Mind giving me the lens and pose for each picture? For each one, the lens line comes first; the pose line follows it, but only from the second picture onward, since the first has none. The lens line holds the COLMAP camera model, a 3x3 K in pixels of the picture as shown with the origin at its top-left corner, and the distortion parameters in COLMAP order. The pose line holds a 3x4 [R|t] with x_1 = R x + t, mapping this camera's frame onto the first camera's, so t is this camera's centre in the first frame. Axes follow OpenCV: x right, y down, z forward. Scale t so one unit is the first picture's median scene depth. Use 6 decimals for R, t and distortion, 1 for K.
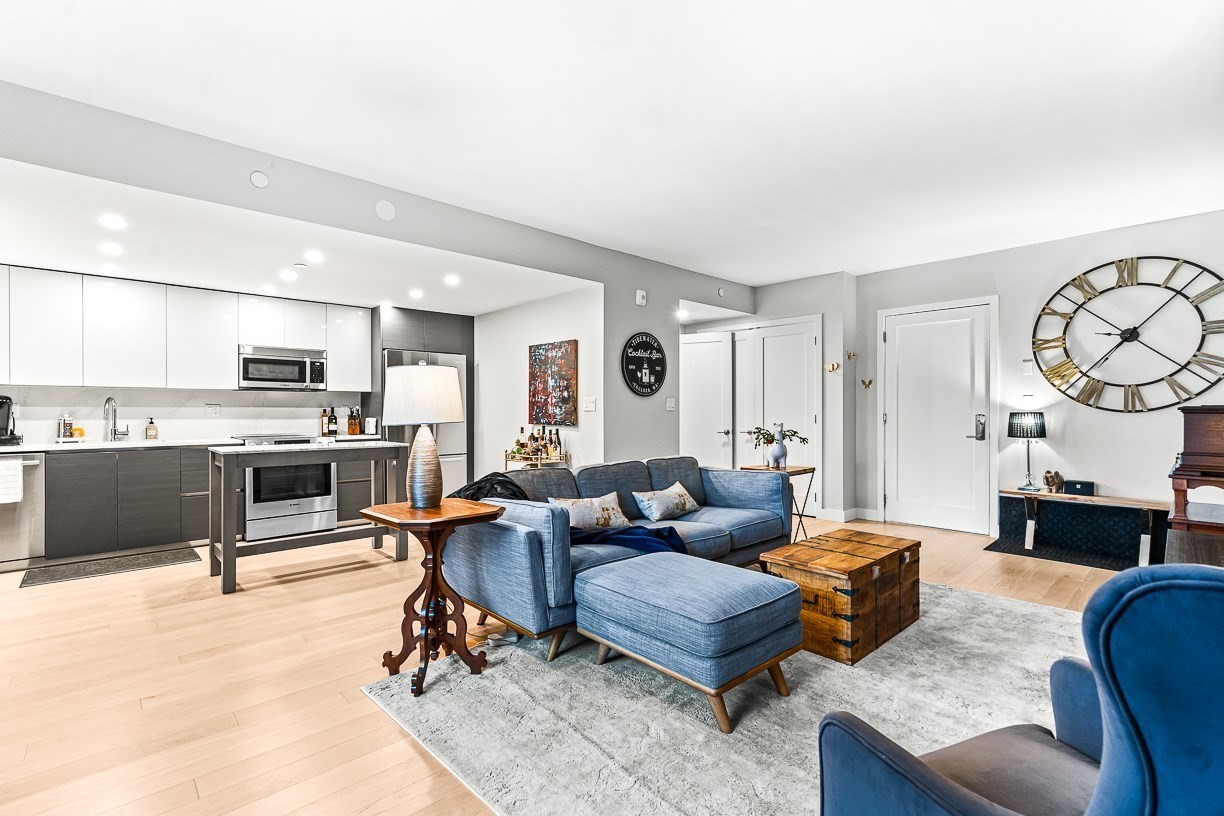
lens RADIAL K [[551.6, 0, 606.4], [0, 551.6, 409.9], [0, 0, 1]] dist [-0.000893, 0.000097]
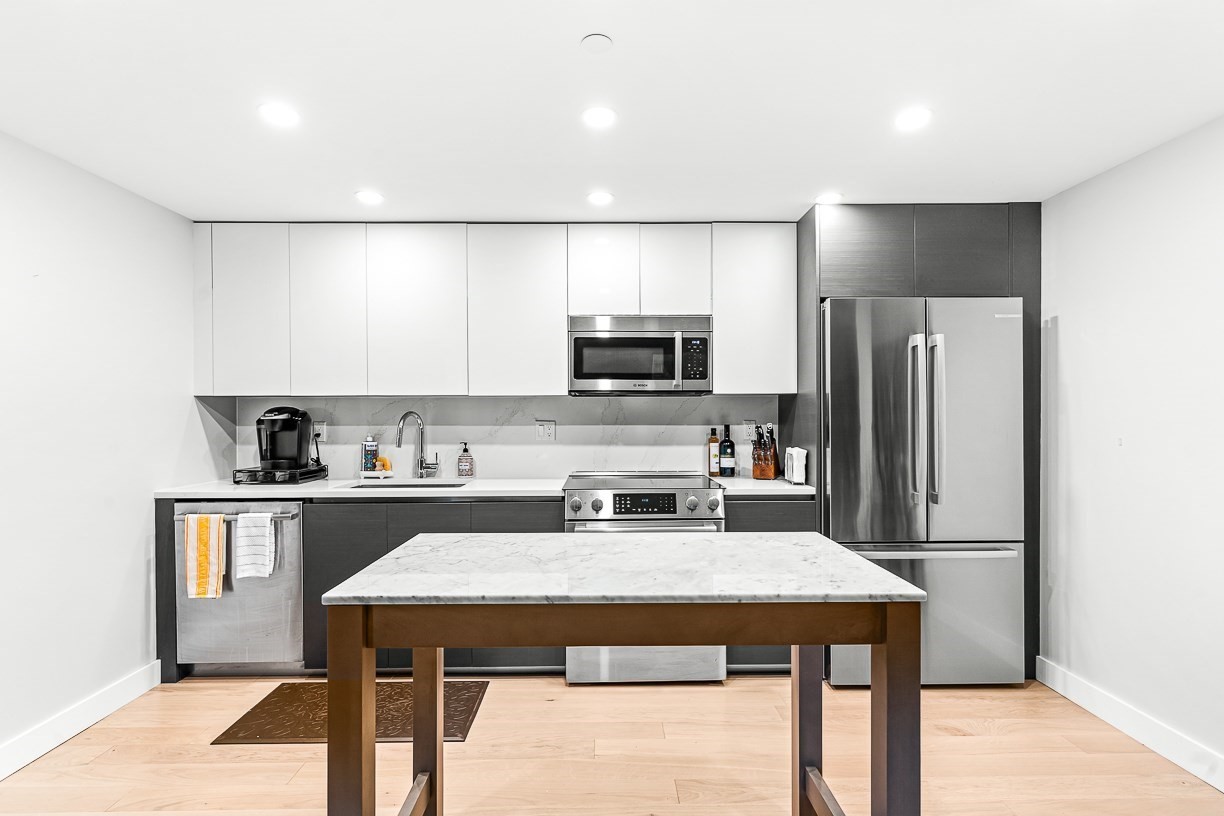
lens RADIAL K [[573.7, 0, 608.6], [0, 573.7, 413.1], [0, 0, 1]] dist [0.000781, 0.000348]
pose [[0.741142, -0.001756, -0.671346, -0.248136], [0.003714, 0.999992, 0.001485, -0.020109], [0.671338, -0.003594, 0.741142, 0.607589]]
